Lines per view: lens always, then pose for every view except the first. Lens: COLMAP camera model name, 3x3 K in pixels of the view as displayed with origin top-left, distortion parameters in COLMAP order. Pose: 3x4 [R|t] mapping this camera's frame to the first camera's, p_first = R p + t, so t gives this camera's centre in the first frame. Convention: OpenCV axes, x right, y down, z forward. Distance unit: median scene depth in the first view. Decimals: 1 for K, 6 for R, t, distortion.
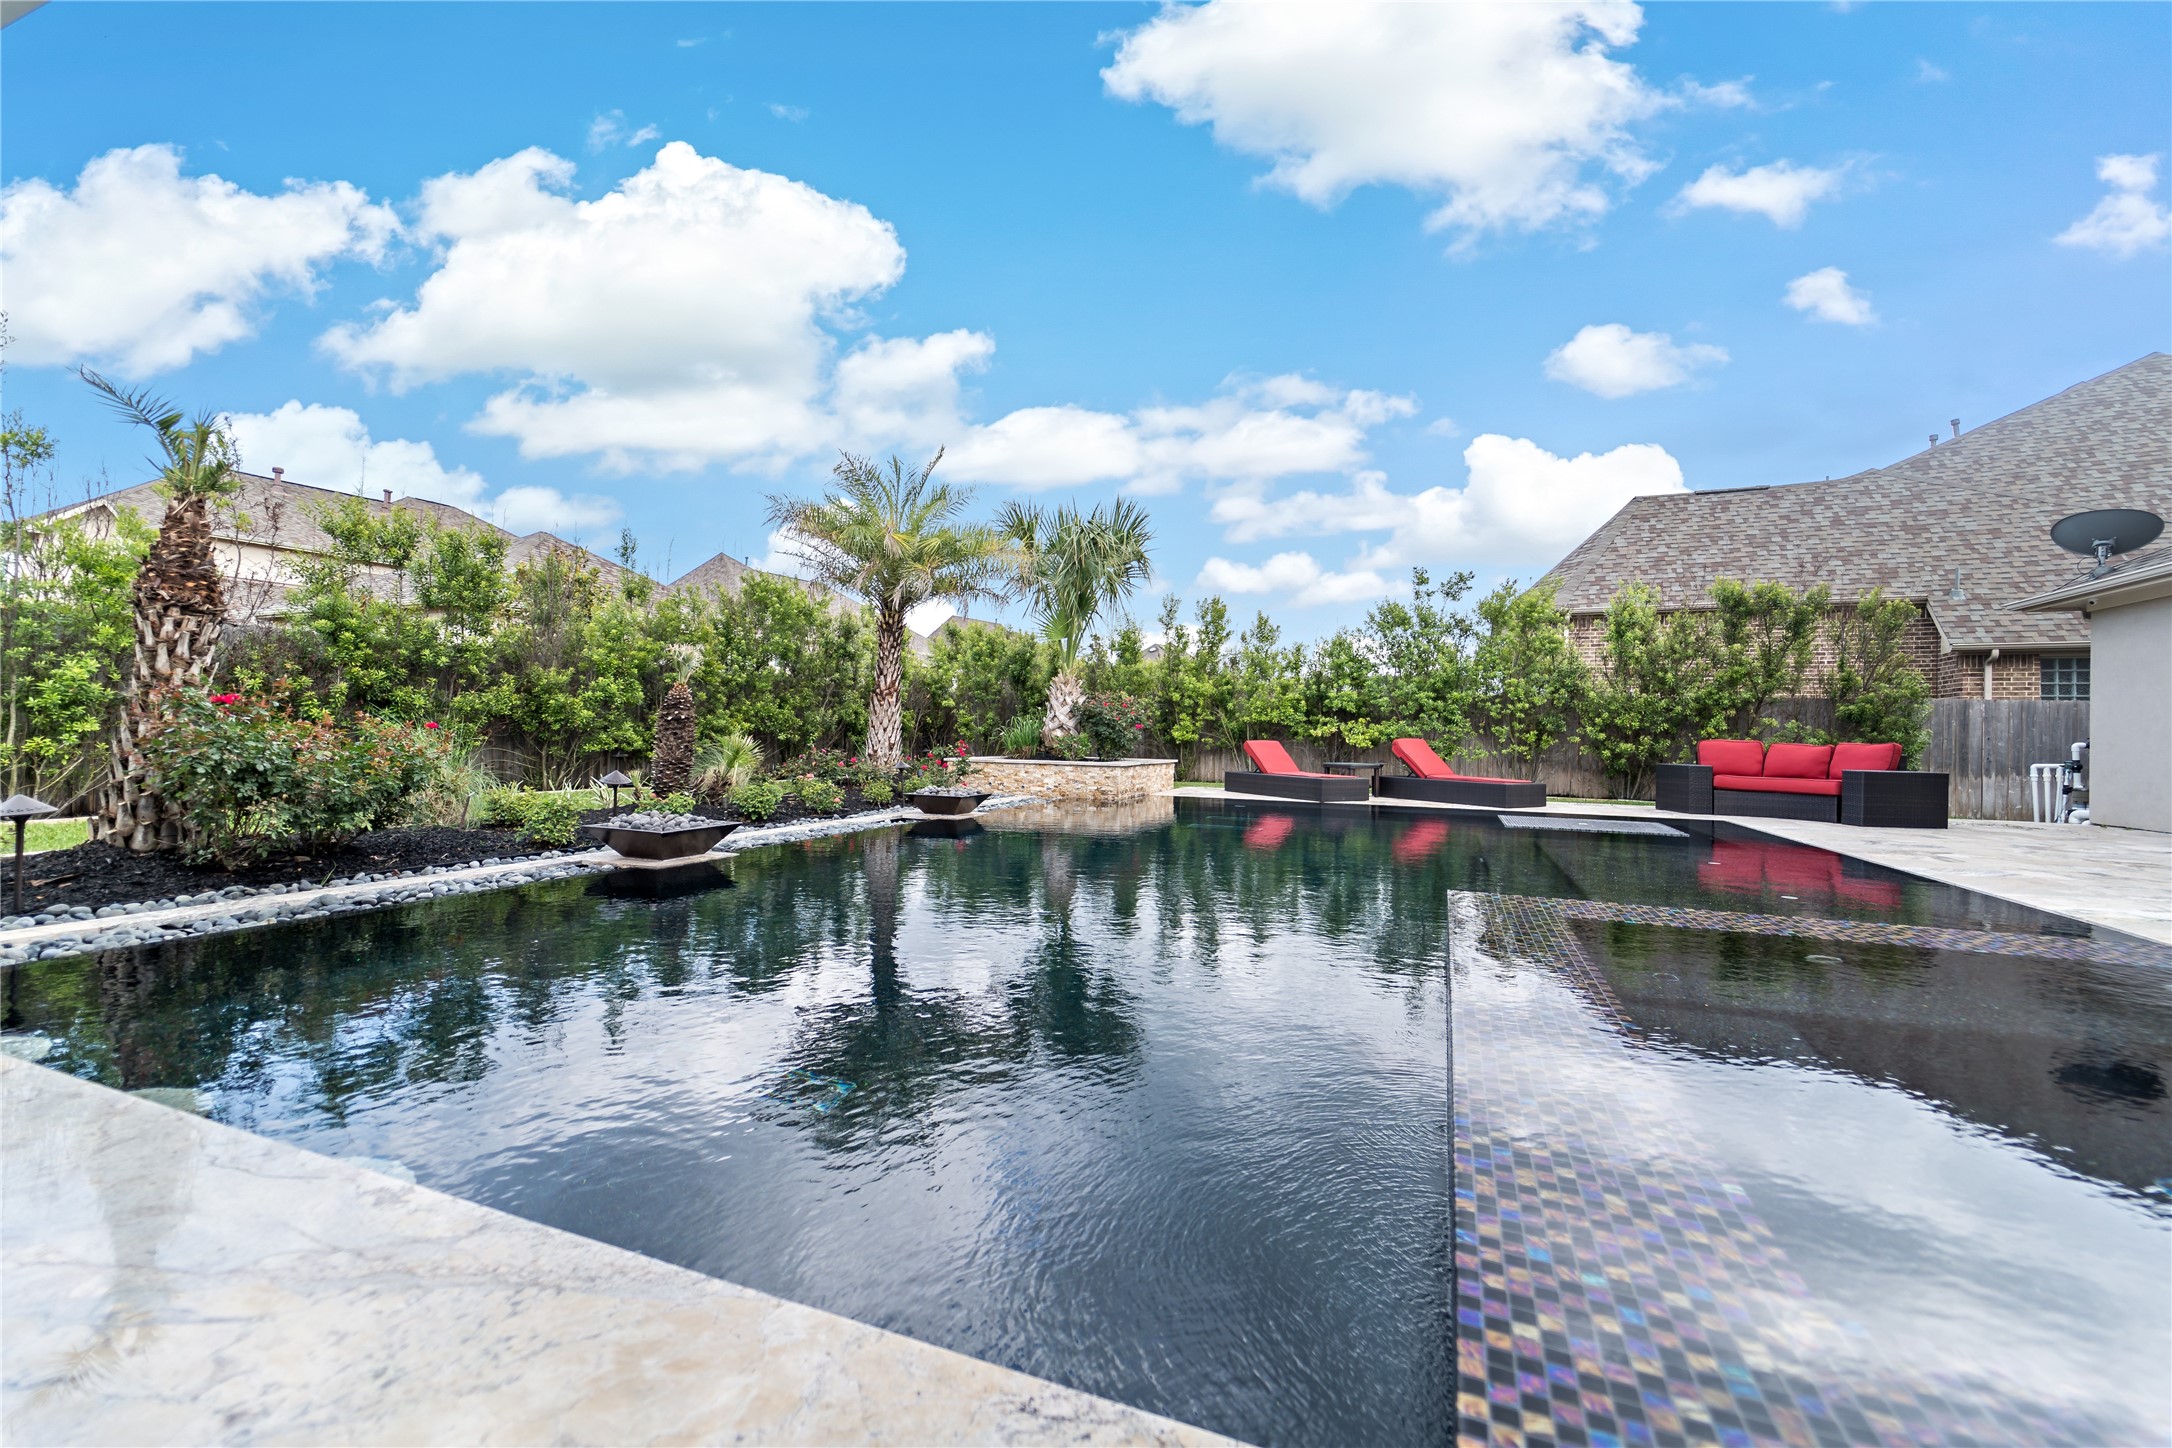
lens RADIAL K [[894.8, 0, 1094.4], [0, 894.8, 695.4], [0, 0, 1]] dist [0.004245, -0.001239]
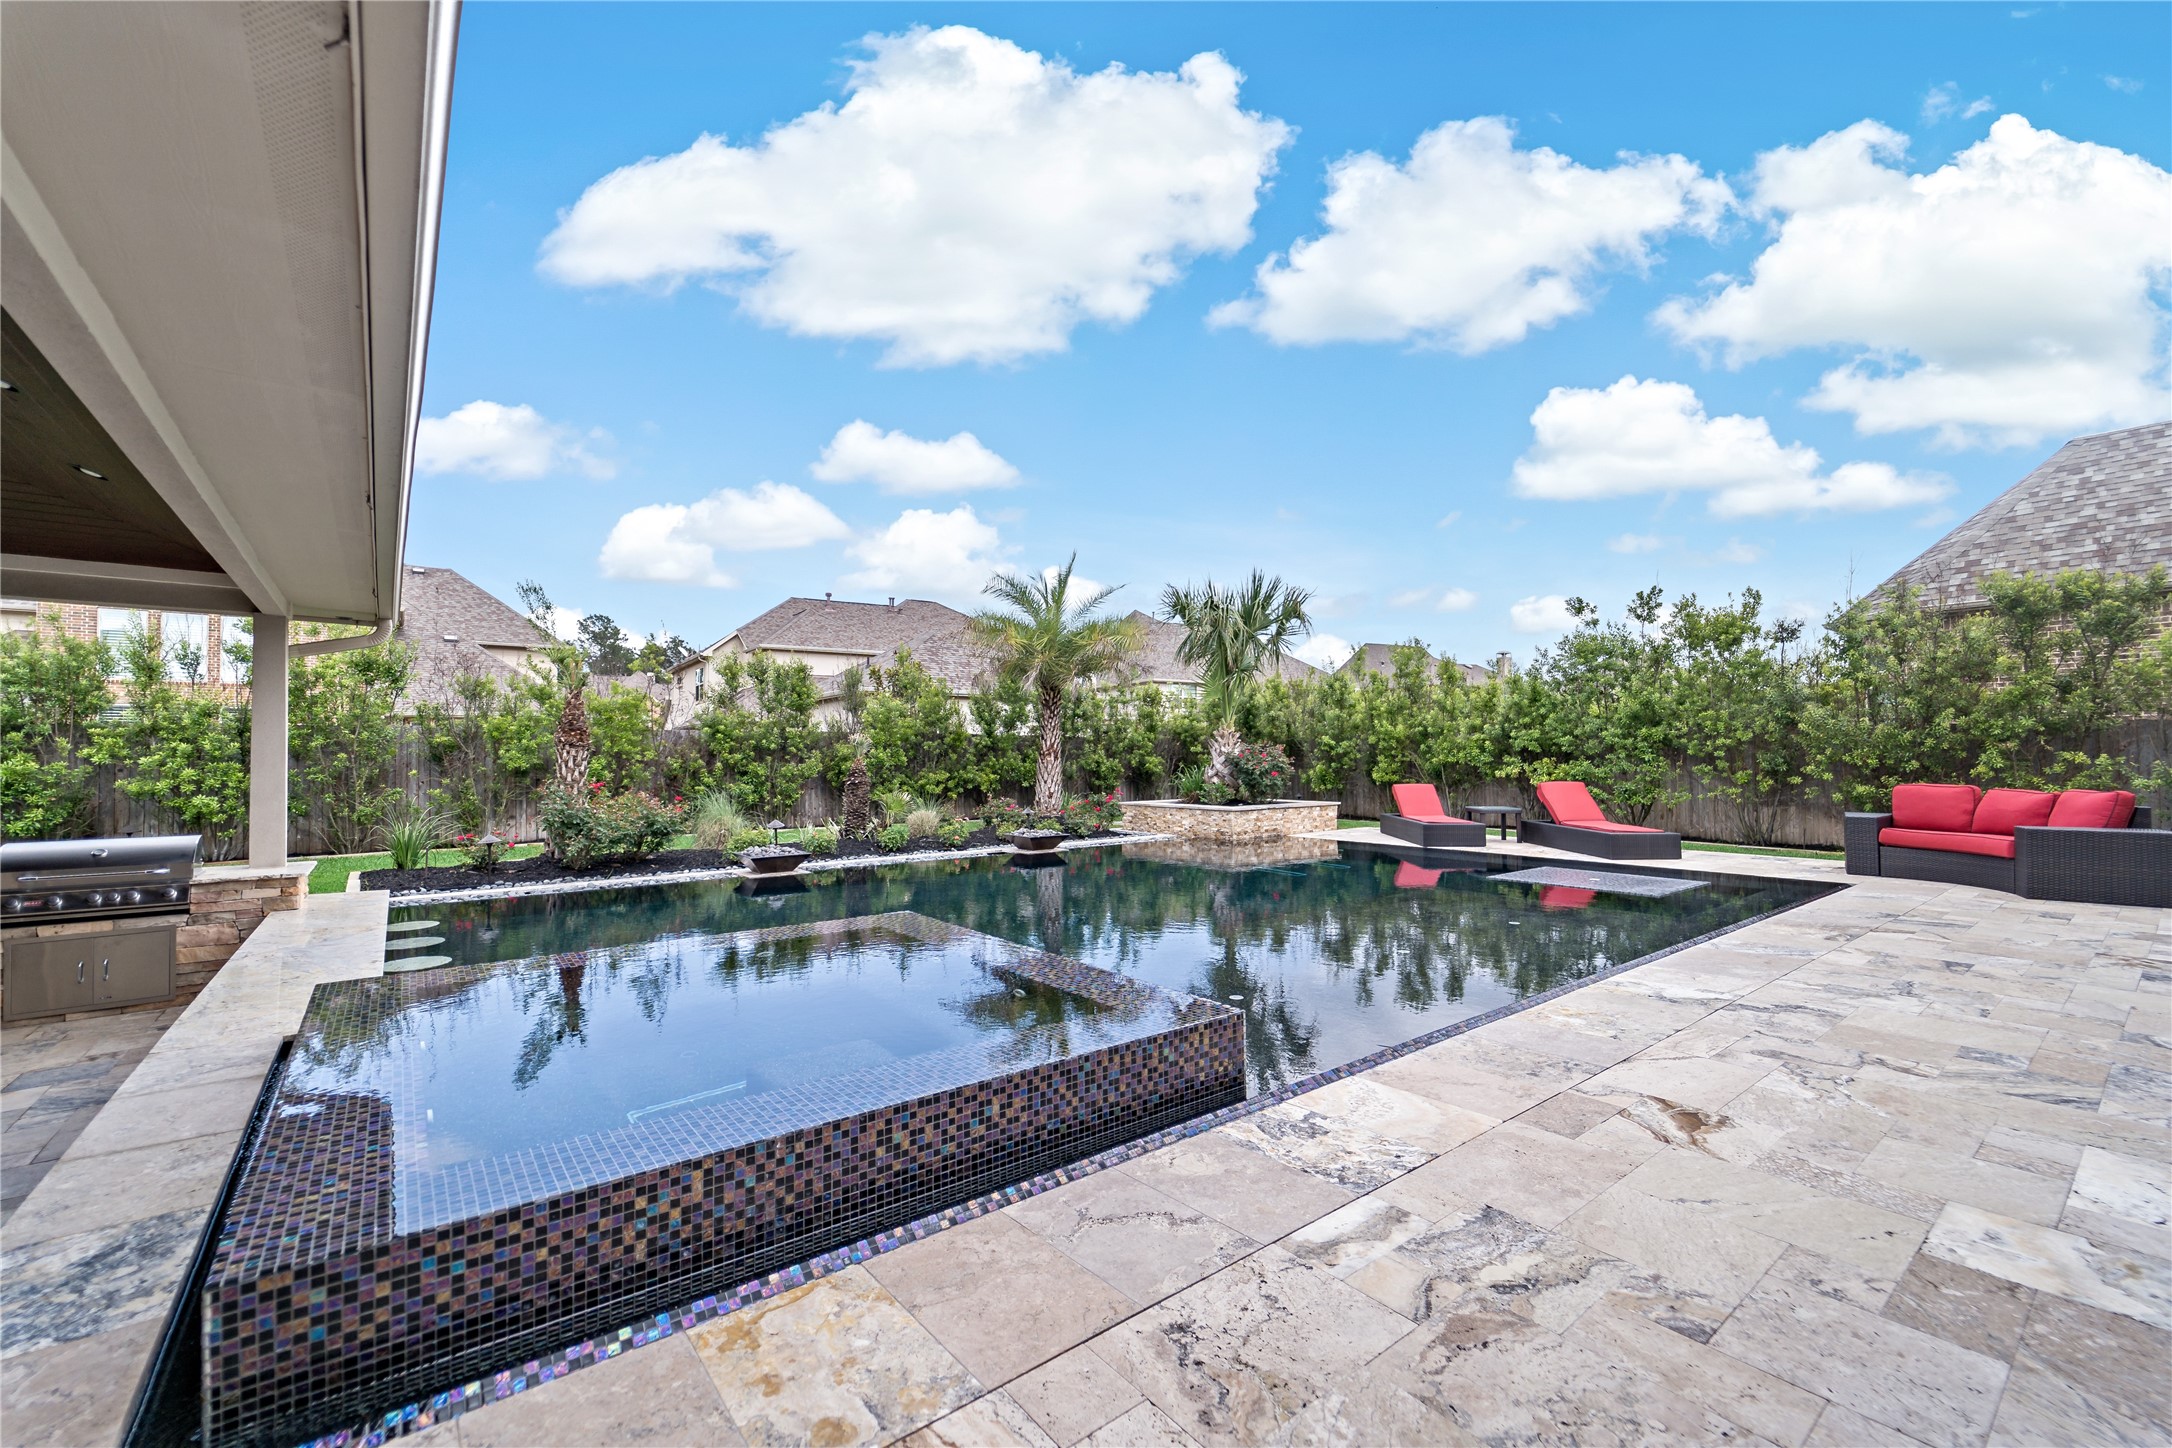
lens RADIAL K [[894.8, 0, 1080.1], [0, 894.8, 707.7], [0, 0, 1]] dist [0.004245, -0.001239]
pose [[0.860837, -0.052270, -0.506190, 0.400748], [0.044770, 0.998633, -0.026984, -0.027402], [0.506908, 0.000567, 0.862000, -0.074055]]
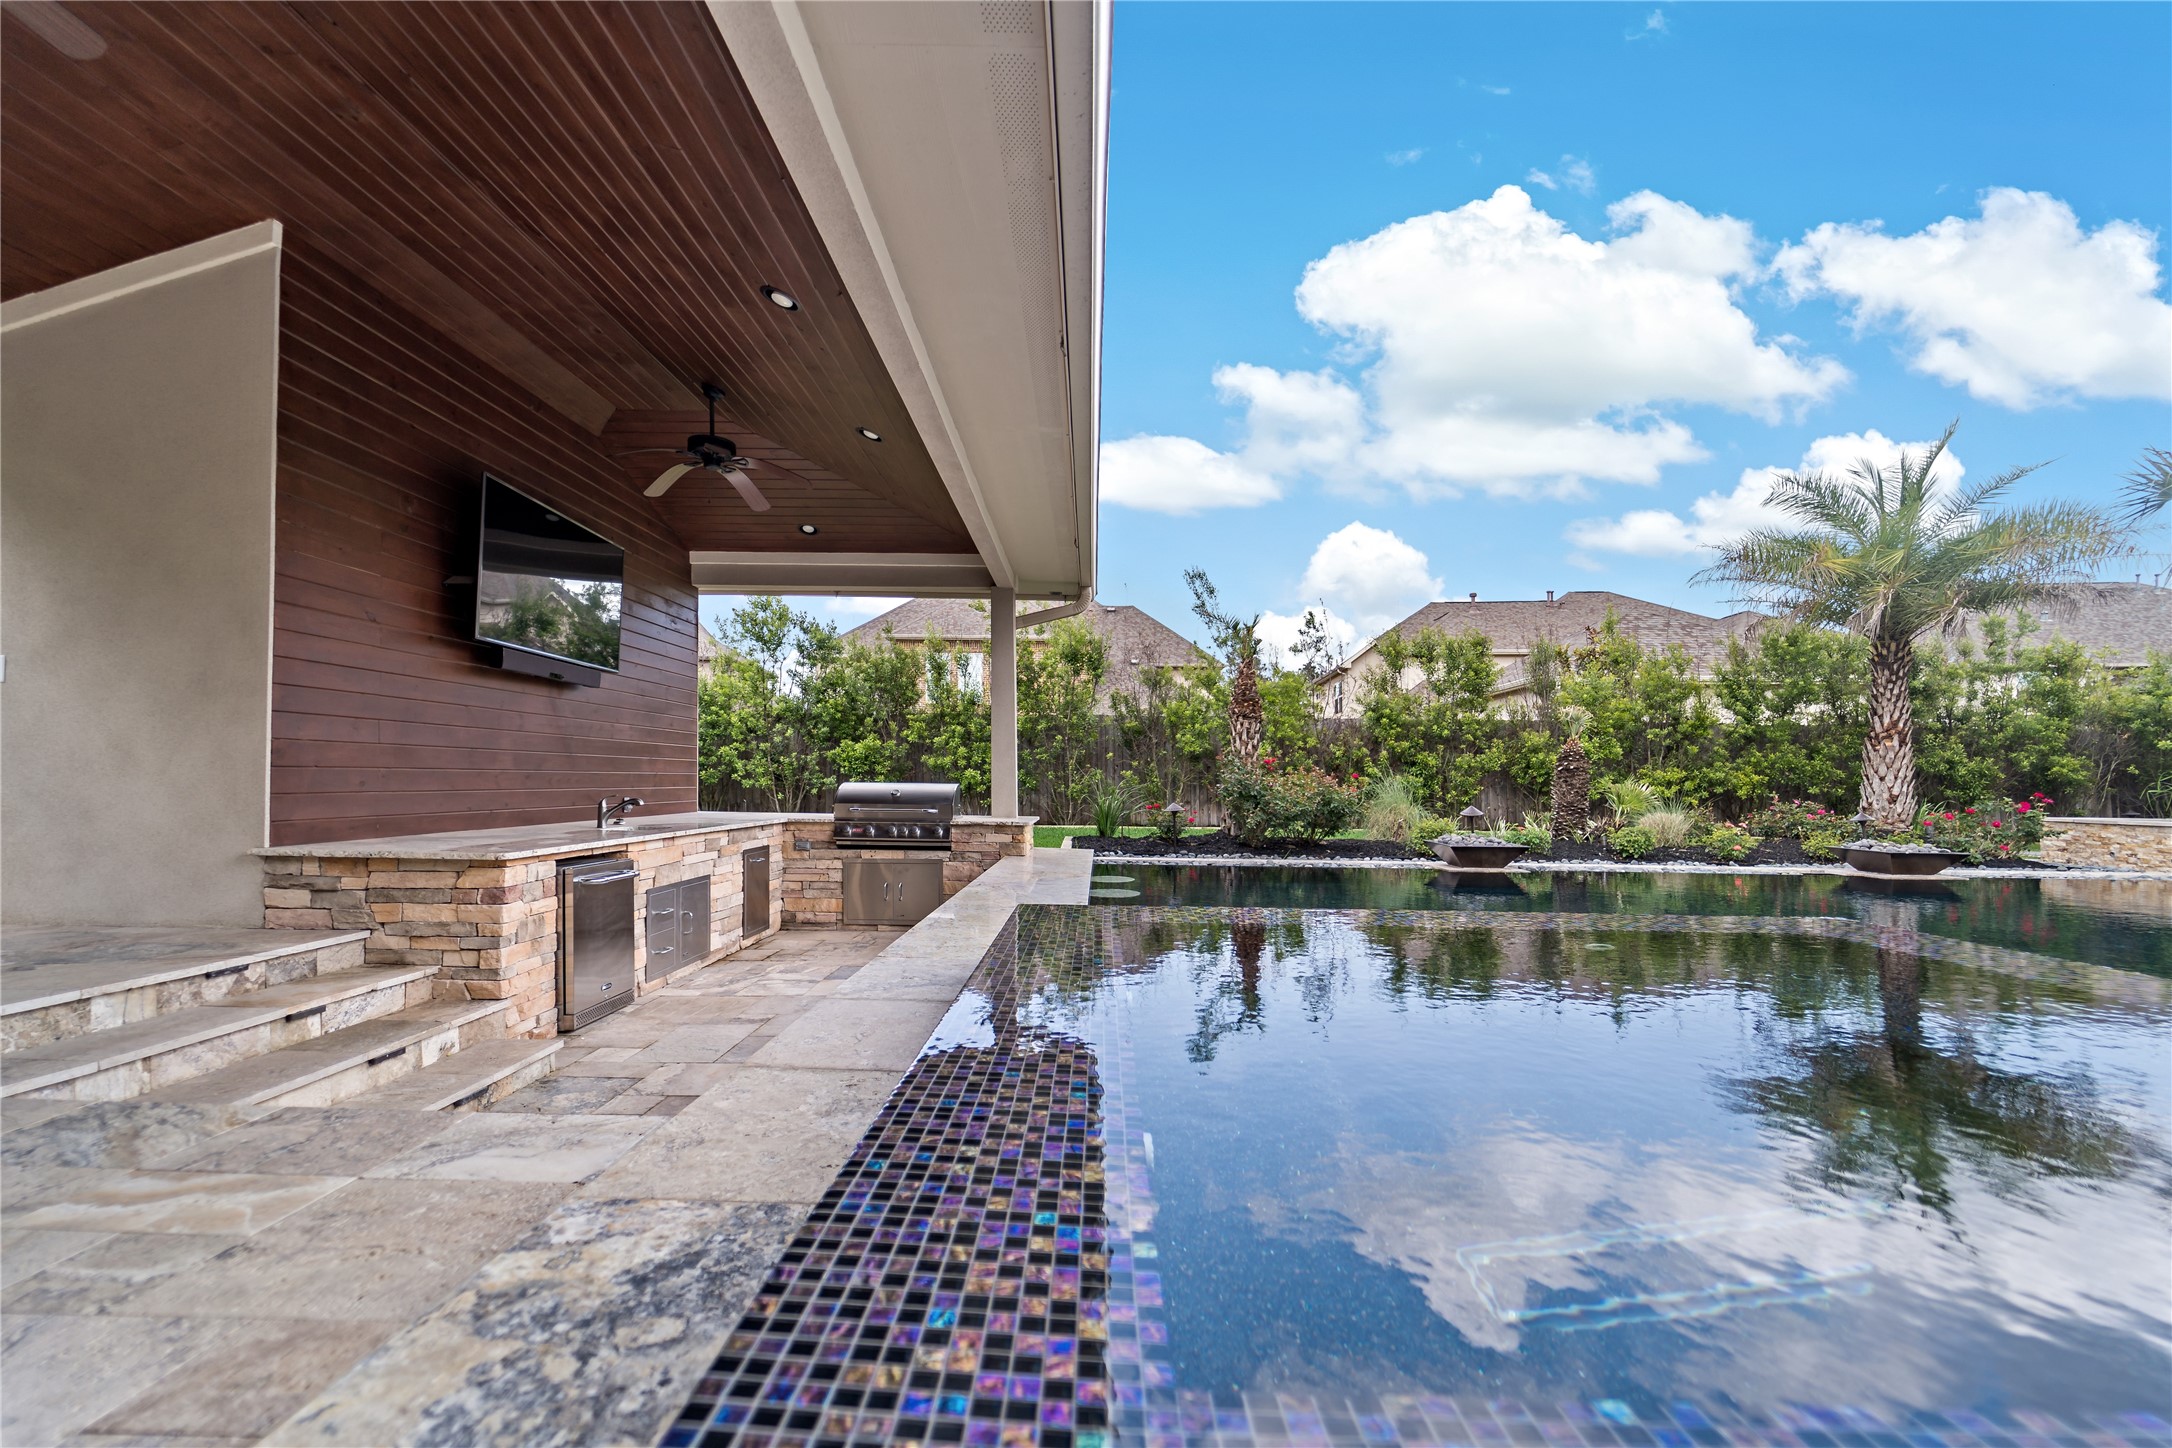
lens RADIAL K [[894.8, 0, 1070.2], [0, 894.8, 769.3], [0, 0, 1]] dist [0.004245, -0.001239]
pose [[0.347519, -0.025625, -0.937323, 0.254672], [0.033121, 0.999338, -0.015041, 0.013922], [0.937088, -0.025819, 0.348137, -0.014210]]
